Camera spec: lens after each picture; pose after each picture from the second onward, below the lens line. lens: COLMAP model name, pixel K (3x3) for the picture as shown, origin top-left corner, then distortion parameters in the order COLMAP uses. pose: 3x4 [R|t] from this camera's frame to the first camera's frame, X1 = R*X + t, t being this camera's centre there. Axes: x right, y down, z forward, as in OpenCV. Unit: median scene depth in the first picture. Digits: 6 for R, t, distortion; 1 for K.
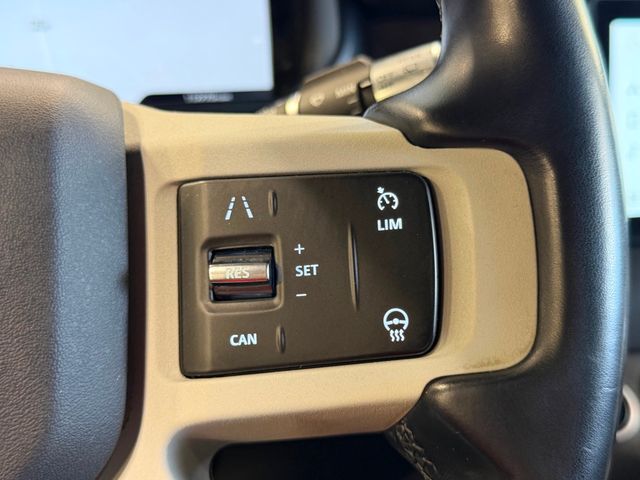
lens RADIAL K [[748.3, 0, 320.0], [0, 748.3, 240.0], [0, 0, 1]] dist [0.176826, -0.445775]
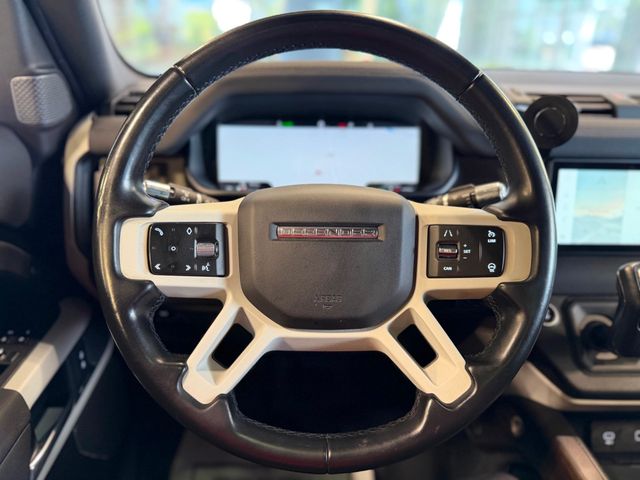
lens RADIAL K [[452.2, 0, 320.0], [0, 452.2, 240.0], [0, 0, 1]] dist [0.050406, -0.083820]
pose [[0.990494, 0.077019, -0.113975, -0.481565], [-0.077811, 0.996965, -0.002511, 0.045610], [0.113435, 0.011356, 0.993480, -1.309006]]
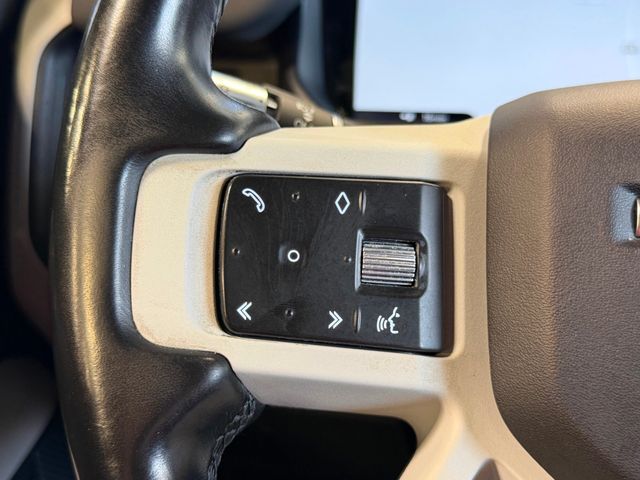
lens RADIAL K [[748.3, 0, 320.0], [0, 748.3, 240.0], [0, 0, 1]] dist [0.176826, -0.445775]
pose [[0.954343, 0.119357, -0.273831, -1.063788], [-0.128635, 0.991561, -0.016111, 0.123420], [0.269598, 0.050600, 0.961643, -0.326608]]
